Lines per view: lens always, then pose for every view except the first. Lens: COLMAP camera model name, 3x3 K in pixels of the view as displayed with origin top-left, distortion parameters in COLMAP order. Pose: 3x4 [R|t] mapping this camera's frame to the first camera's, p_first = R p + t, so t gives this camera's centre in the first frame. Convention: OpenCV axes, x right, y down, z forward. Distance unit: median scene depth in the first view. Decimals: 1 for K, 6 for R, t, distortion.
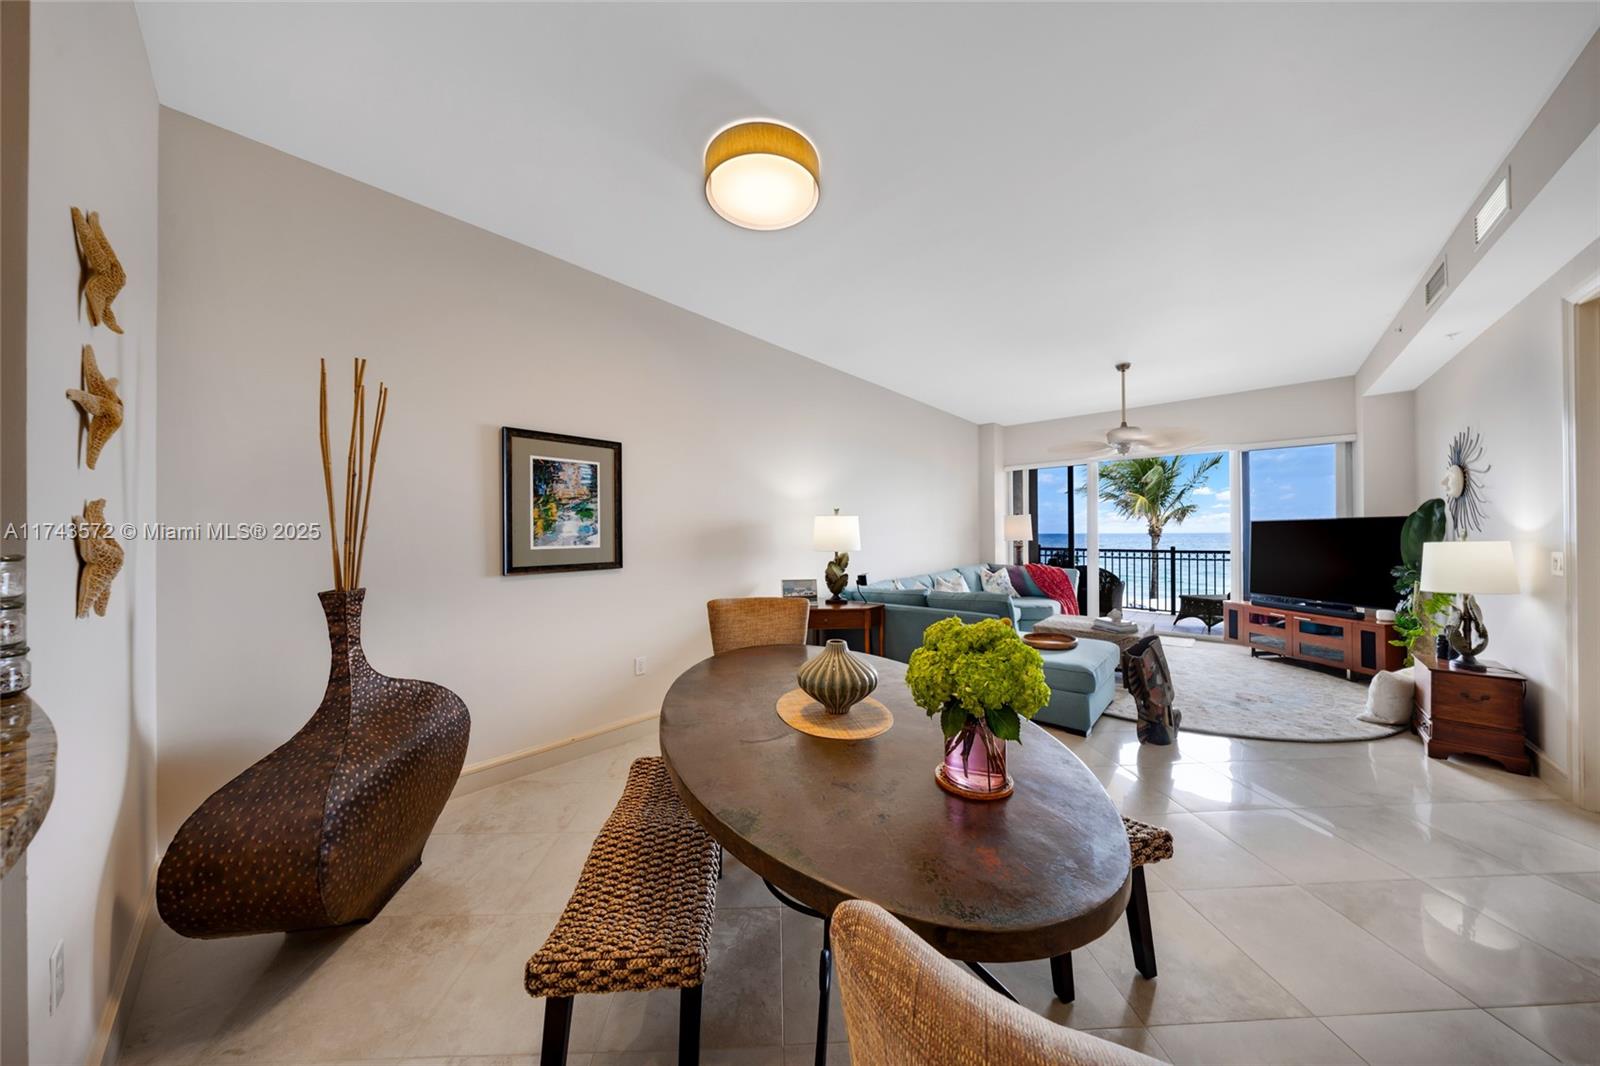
lens RADIAL K [[485.0, 0, 803.3], [0, 485.0, 533.8], [0, 0, 1]] dist [-0.001101, 0.000120]
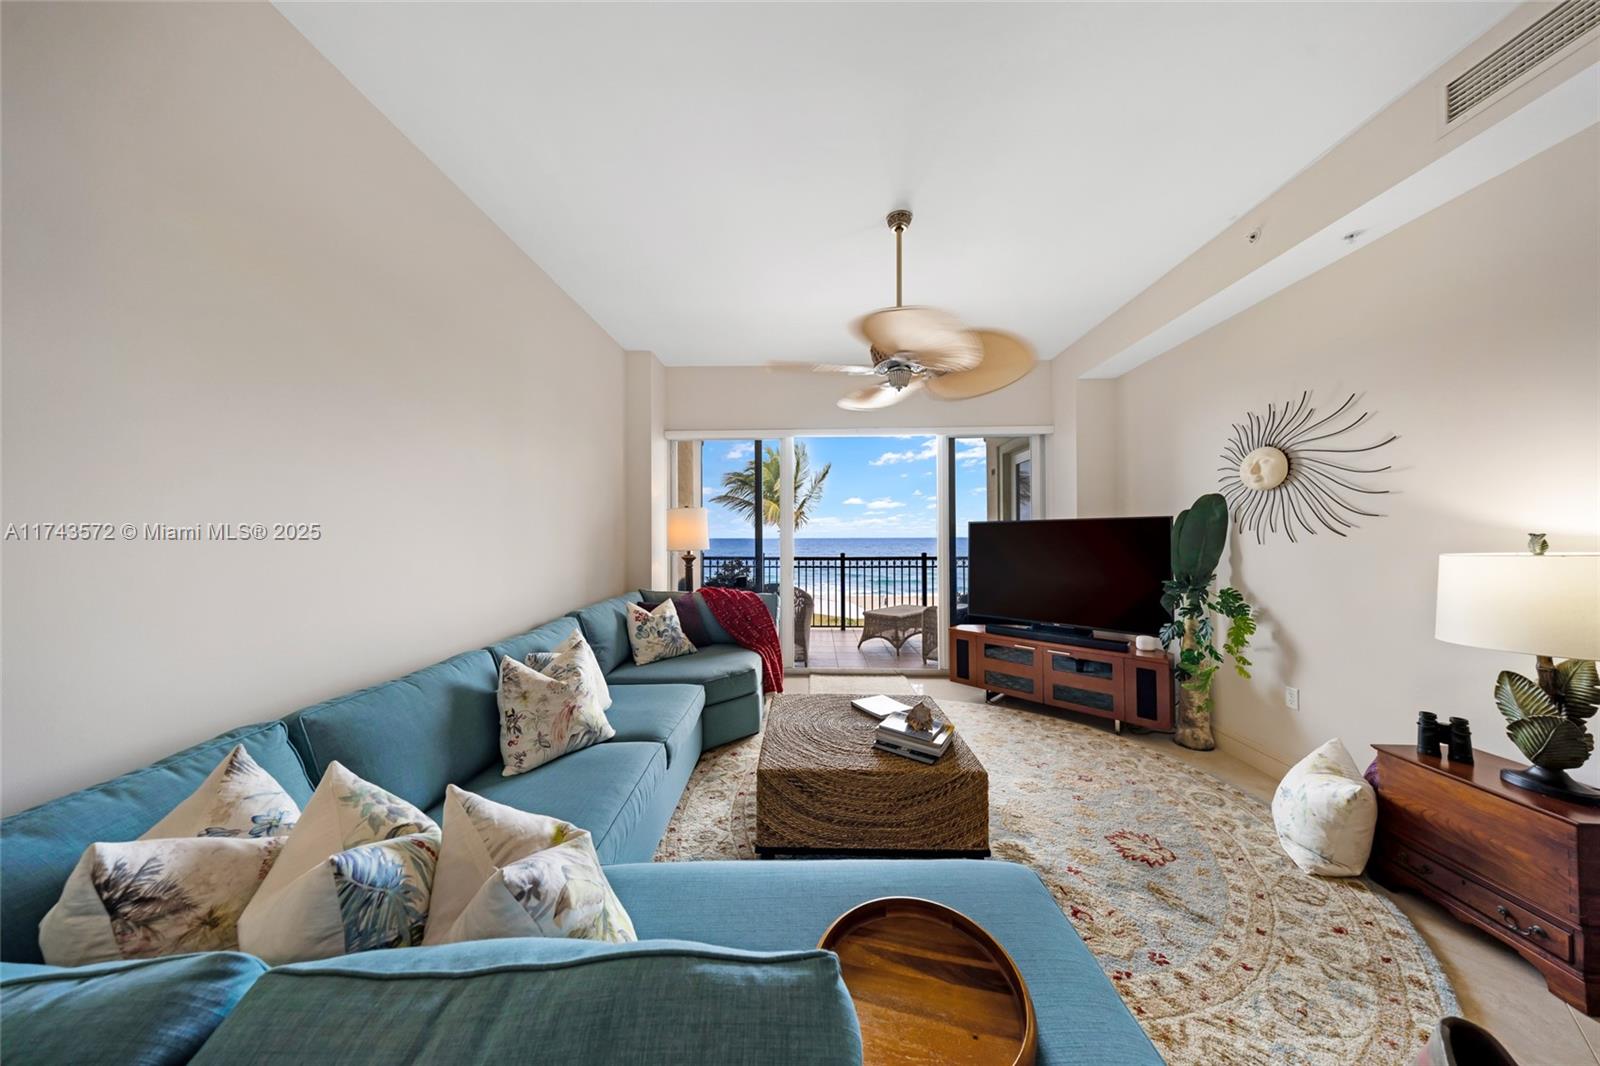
lens RADIAL K [[495.6, 0, 801.6], [0, 495.6, 532.9], [0, 0, 1]] dist [-0.001223, -0.000173]
pose [[0.766237, 0.007102, 0.642519, 0.233212], [0.000320, 0.999935, -0.011434, -0.000151], [-0.642558, 0.008967, 0.766185, 0.657129]]
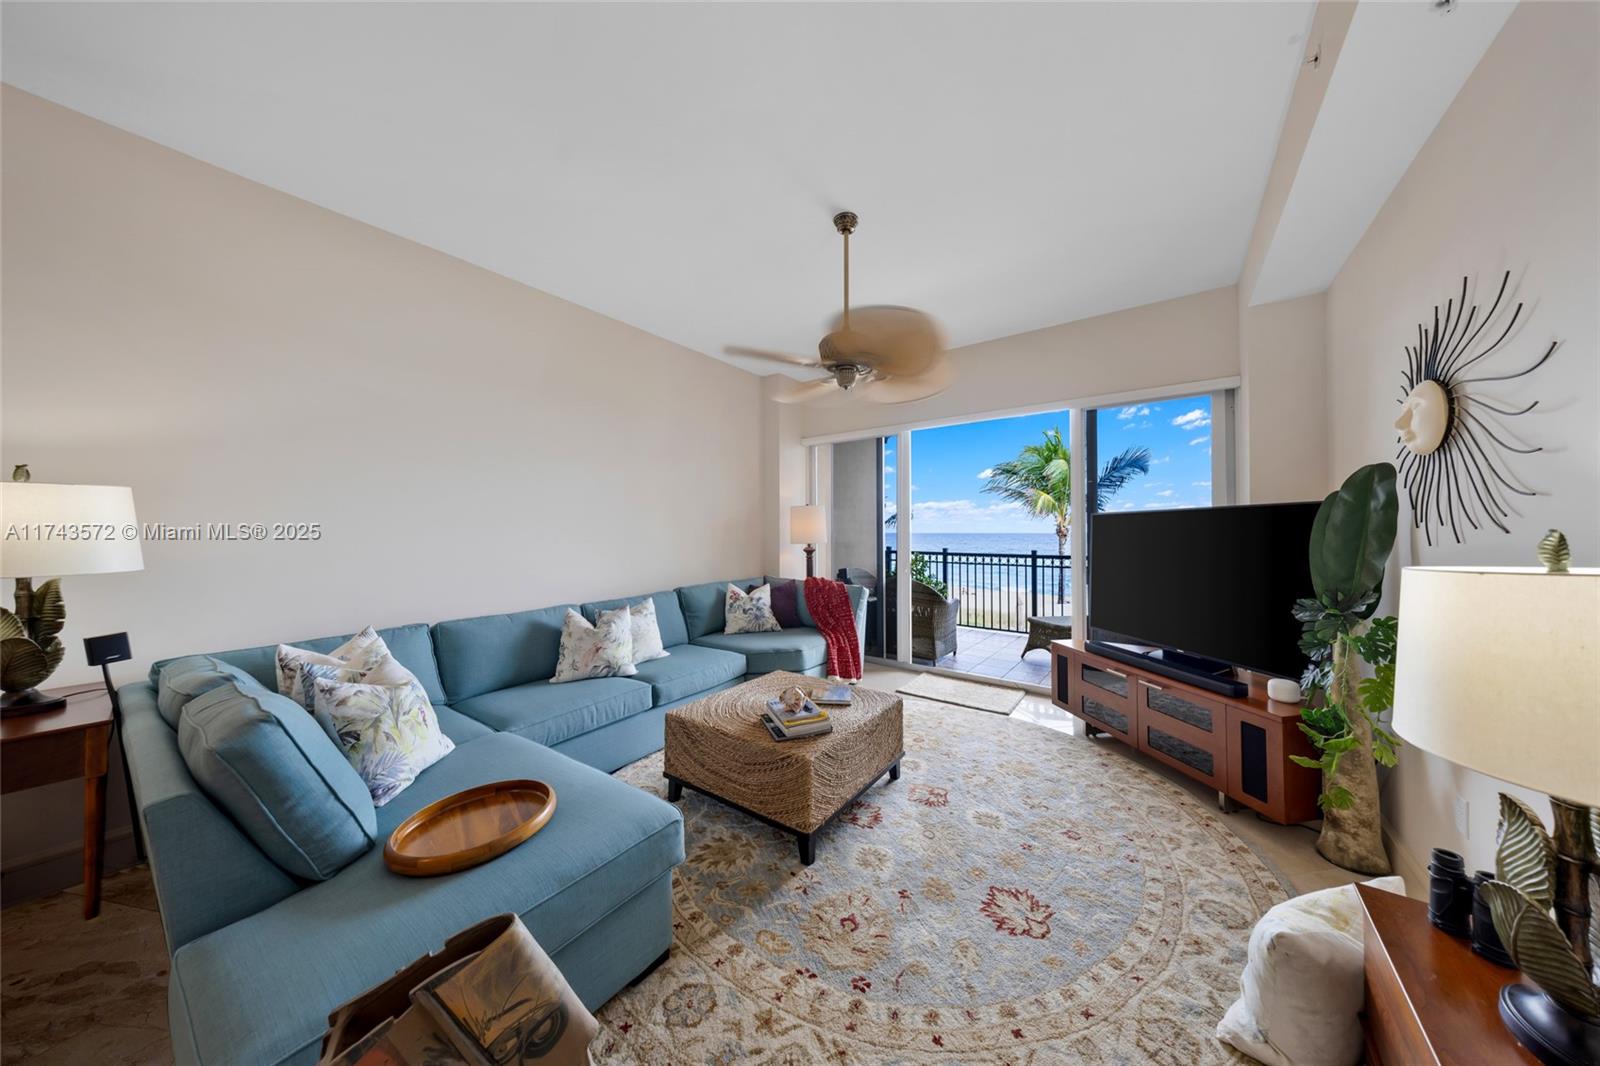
lens RADIAL K [[495.6, 0, 795.0], [0, 495.6, 529.6], [0, 0, 1]] dist [-0.001223, -0.000173]
pose [[0.994564, 0.005221, 0.103993, 0.547786], [-0.004746, 0.999977, -0.004818, -0.000851], [-0.104015, 0.004298, 0.994566, 0.461011]]
